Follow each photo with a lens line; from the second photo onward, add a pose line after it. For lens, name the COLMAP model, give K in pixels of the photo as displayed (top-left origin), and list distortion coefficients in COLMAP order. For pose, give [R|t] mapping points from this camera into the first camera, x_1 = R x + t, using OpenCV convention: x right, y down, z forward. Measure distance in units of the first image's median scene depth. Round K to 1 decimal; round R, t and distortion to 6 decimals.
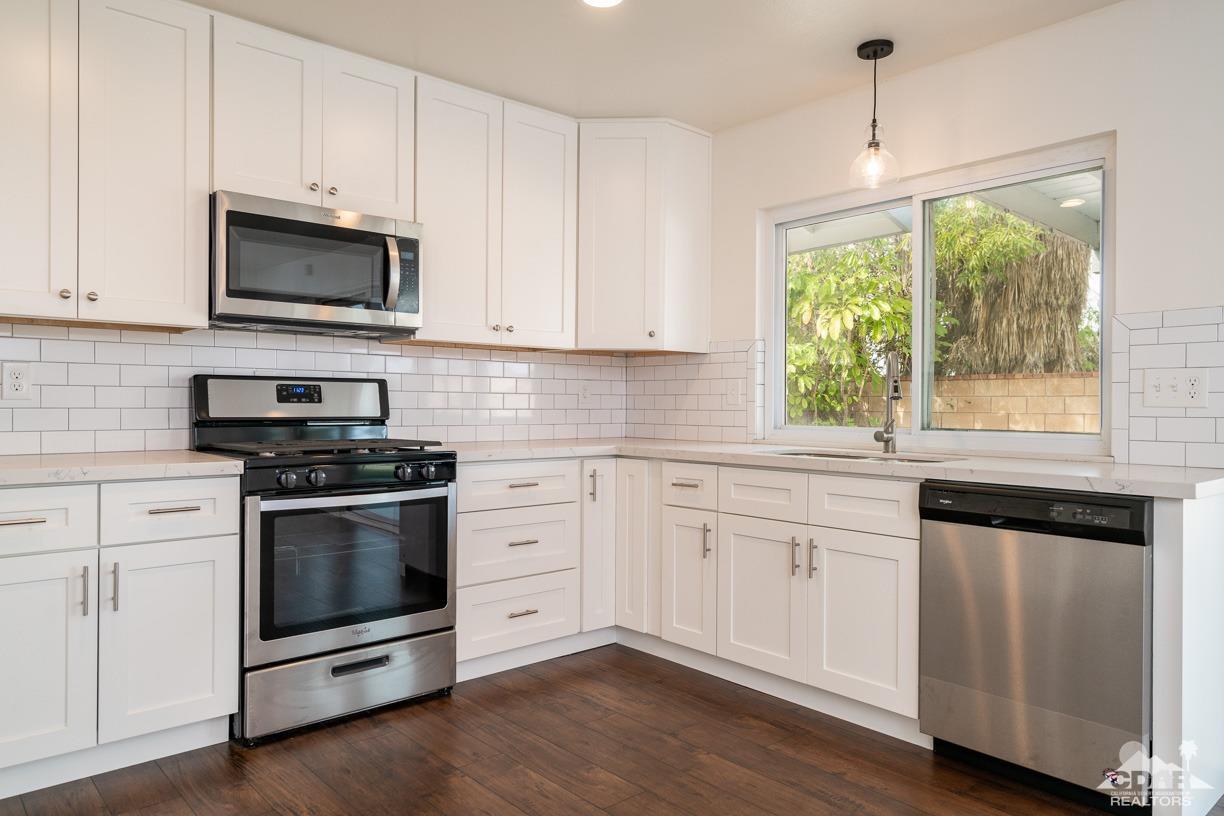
lens RADIAL K [[803.0, 0, 603.8], [0, 803.0, 412.0], [0, 0, 1]] dist [-0.002545, 0.007692]
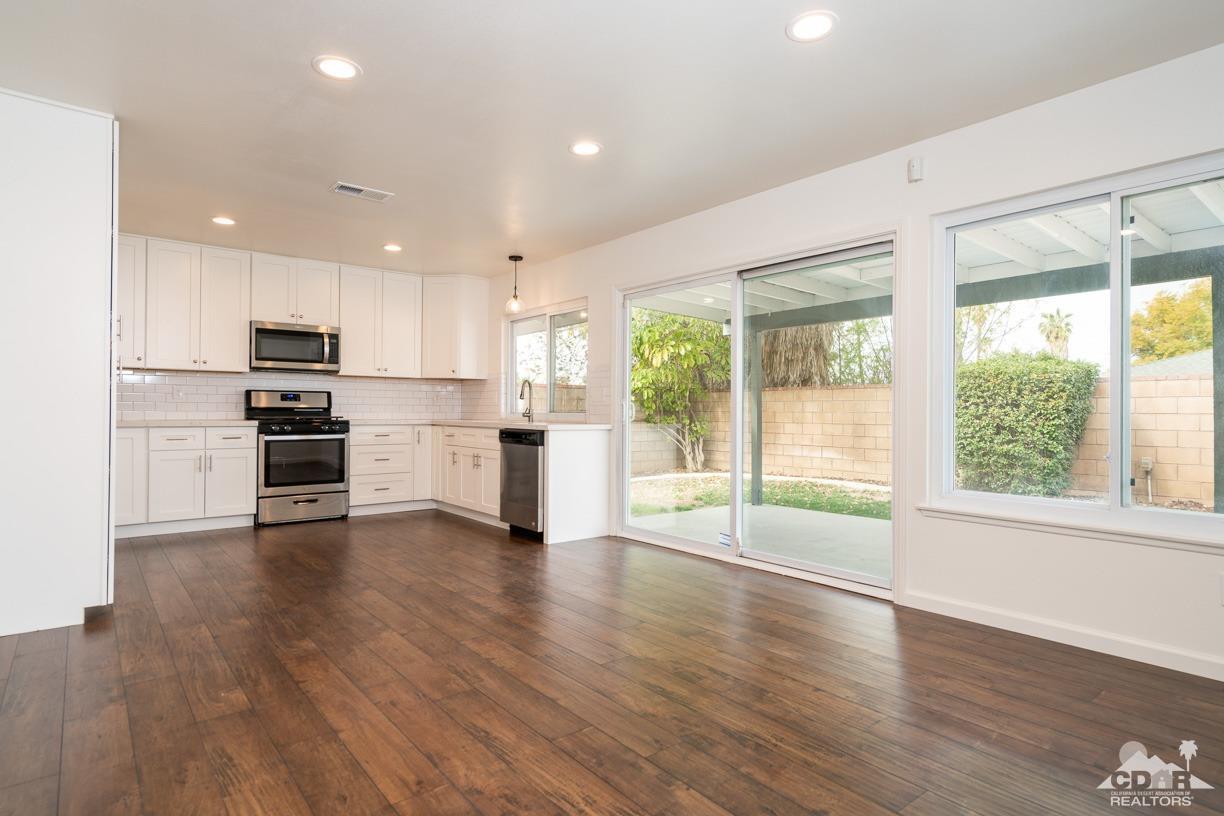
lens RADIAL K [[653.9, 0, 606.7], [0, 653.9, 408.2], [0, 0, 1]] dist [0.002017, 0.003606]
pose [[0.999048, 0.000058, -0.043619, 0.694148], [-0.000698, 0.999892, -0.014674, 0.039802], [0.043614, 0.014691, 0.998940, -0.979849]]
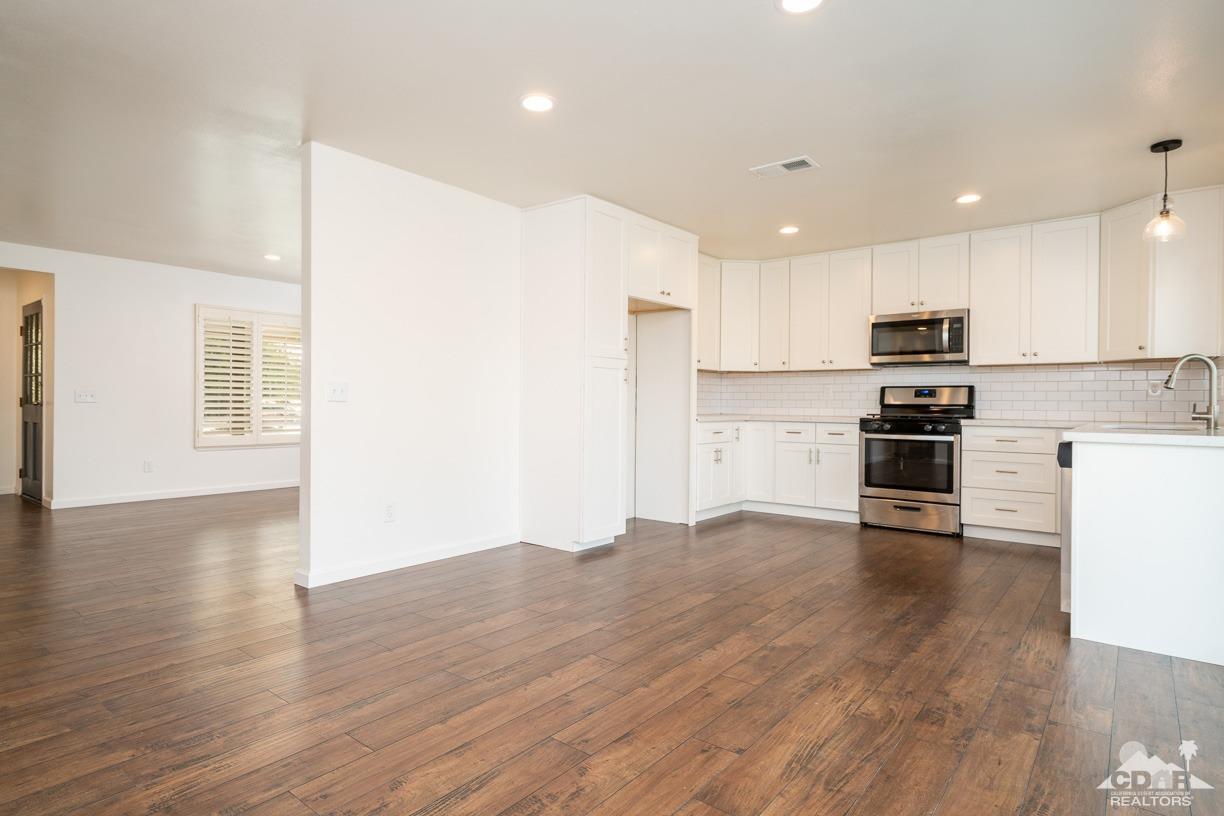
lens RADIAL K [[653.9, 0, 607.9], [0, 653.9, 407.7], [0, 0, 1]] dist [0.002017, 0.003606]
pose [[0.171532, 0.001811, -0.985177, 1.303040], [-0.016789, 0.999858, -0.001085, 0.034358], [0.985035, 0.016726, 0.171538, -0.176699]]
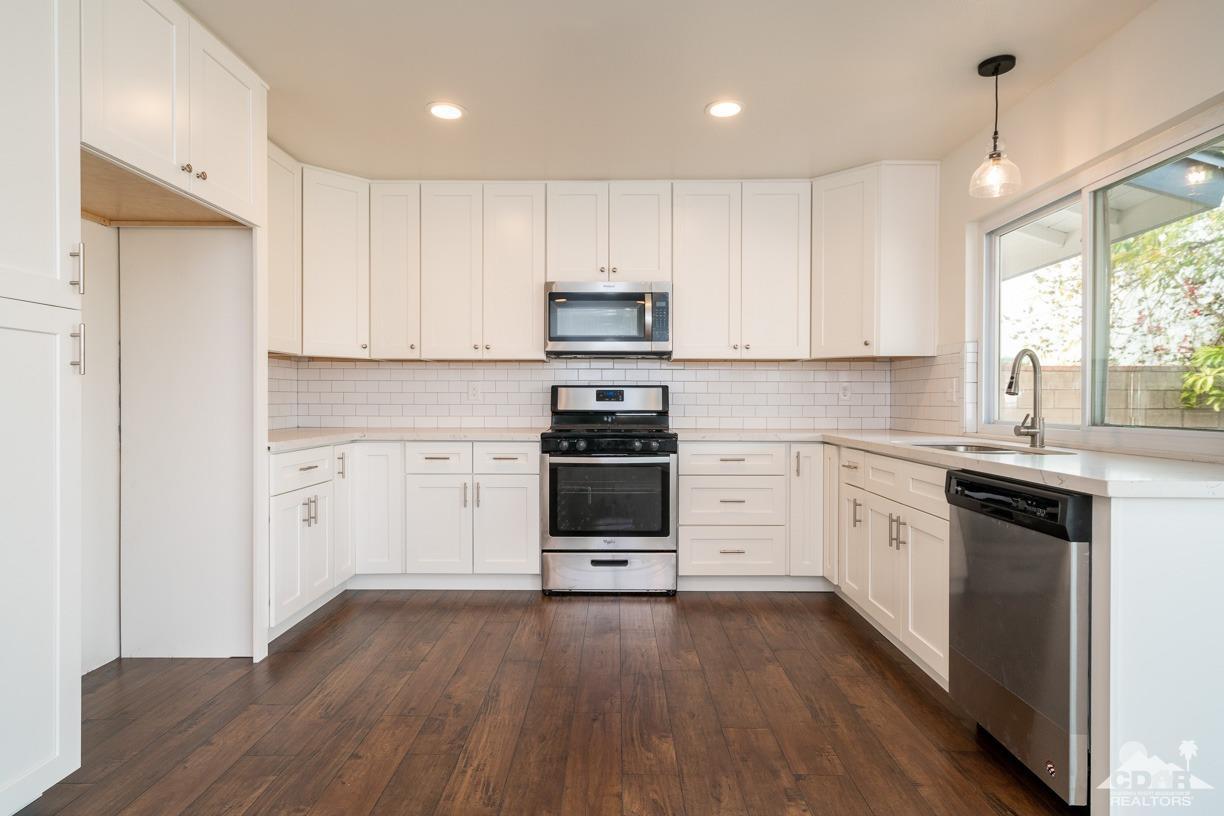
lens RADIAL K [[653.9, 0, 608.0], [0, 653.9, 407.4], [0, 0, 1]] dist [0.002017, 0.003606]
pose [[0.743254, 0.001587, -0.669007, 0.527502], [-0.004488, 0.999987, -0.002614, 0.004779], [0.668994, 0.004945, 0.743251, 0.013079]]
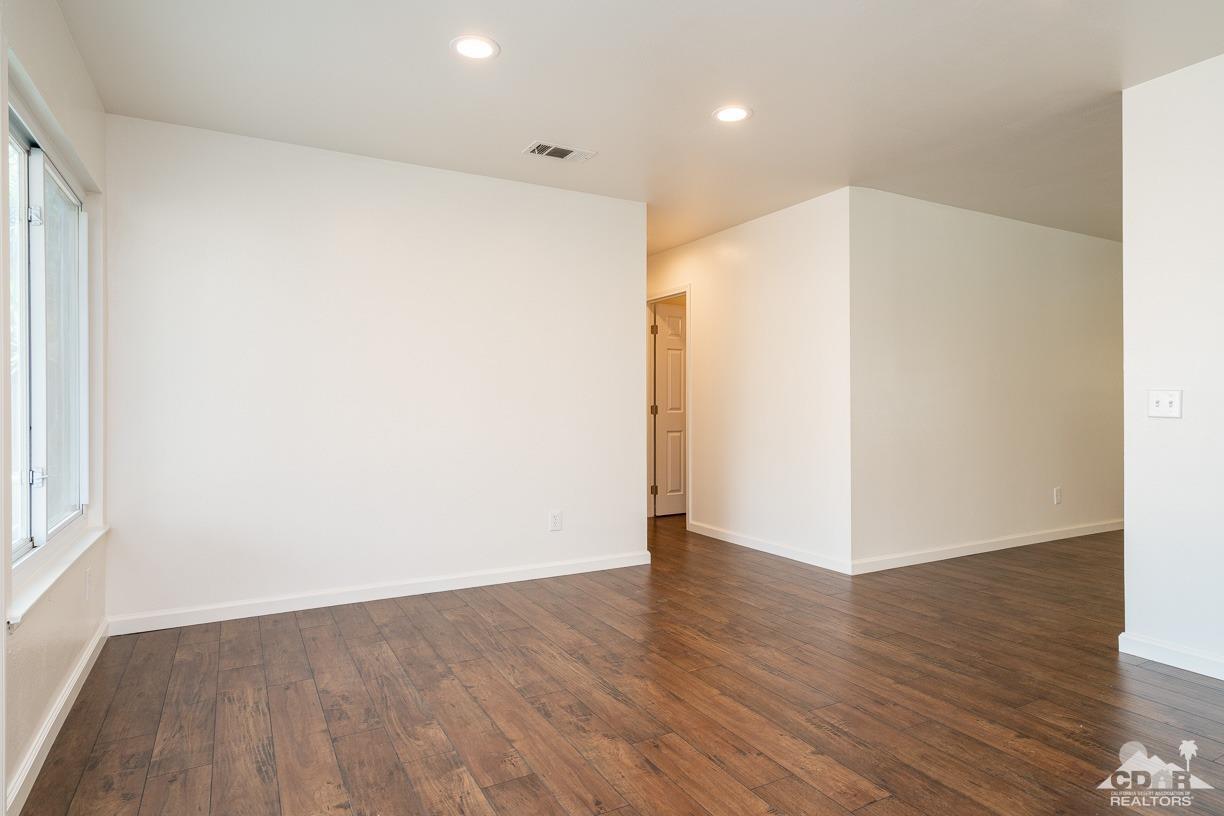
lens RADIAL K [[688.9, 0, 607.6], [0, 688.9, 404.9], [0, 0, 1]] dist [0.003000, 0.001084]
pose [[-0.976573, -0.005448, 0.215115, 0.559611], [-0.001810, 0.999852, 0.017103, -0.001814], [-0.215177, 0.016313, -0.976439, 0.620561]]
